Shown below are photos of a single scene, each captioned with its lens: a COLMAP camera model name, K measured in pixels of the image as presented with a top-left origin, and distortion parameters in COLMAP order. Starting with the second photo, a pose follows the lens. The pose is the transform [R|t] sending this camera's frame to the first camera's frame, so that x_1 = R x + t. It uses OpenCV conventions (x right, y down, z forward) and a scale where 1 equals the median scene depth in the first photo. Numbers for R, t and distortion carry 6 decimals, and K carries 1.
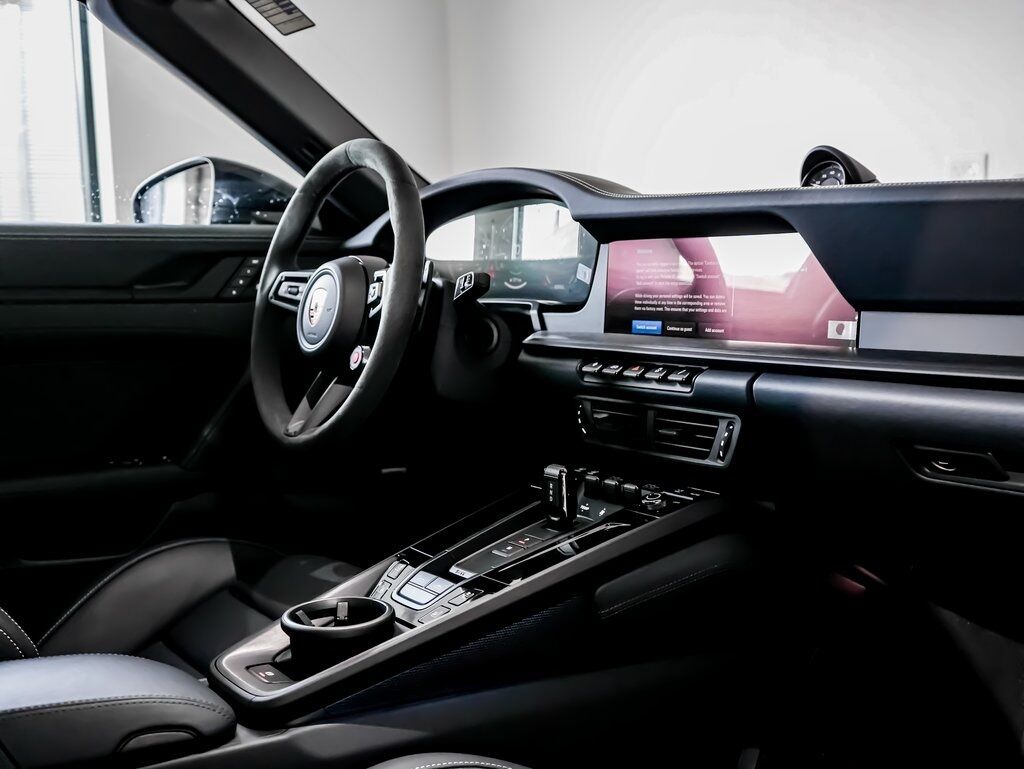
lens RADIAL K [[1112.0, 0, 512.0], [0, 1112.0, 384.5], [0, 0, 1]] dist [-0.005888, -0.002603]
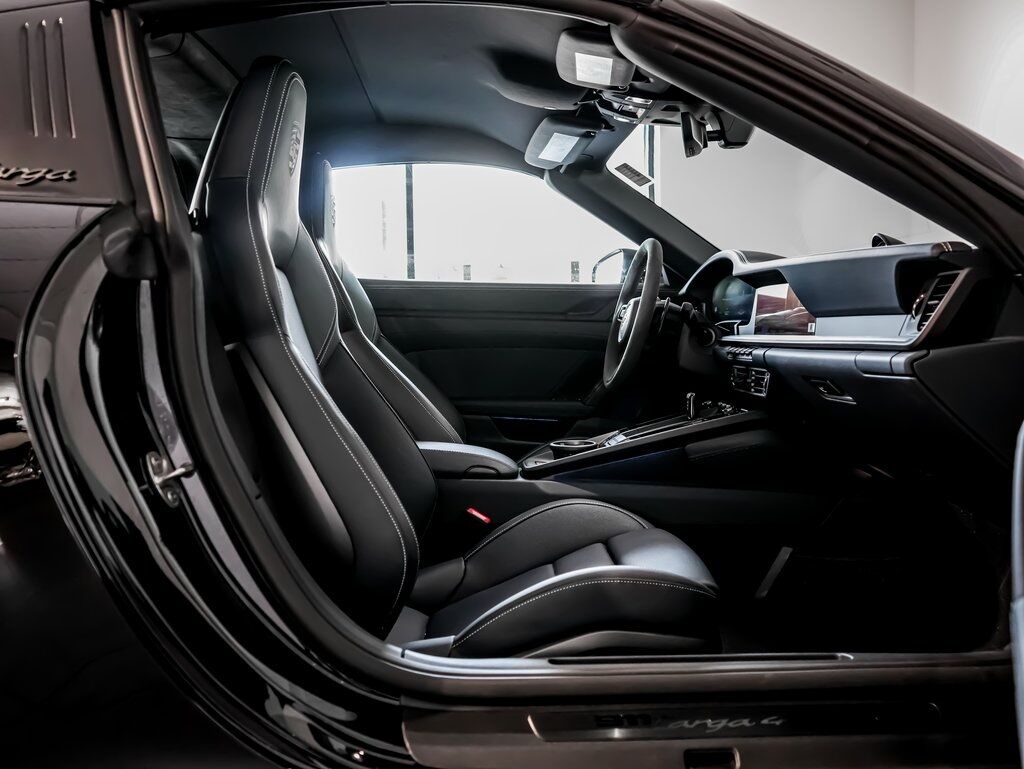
lens RADIAL K [[925.9, 0, 512.0], [0, 925.9, 384.5], [0, 0, 1]] dist [-0.008304, 0.005925]
pose [[0.819342, 0.043004, -0.571689, 0.646613], [-0.066635, 0.997568, -0.020461, 0.098346], [0.569419, 0.054859, 0.820215, -0.524978]]
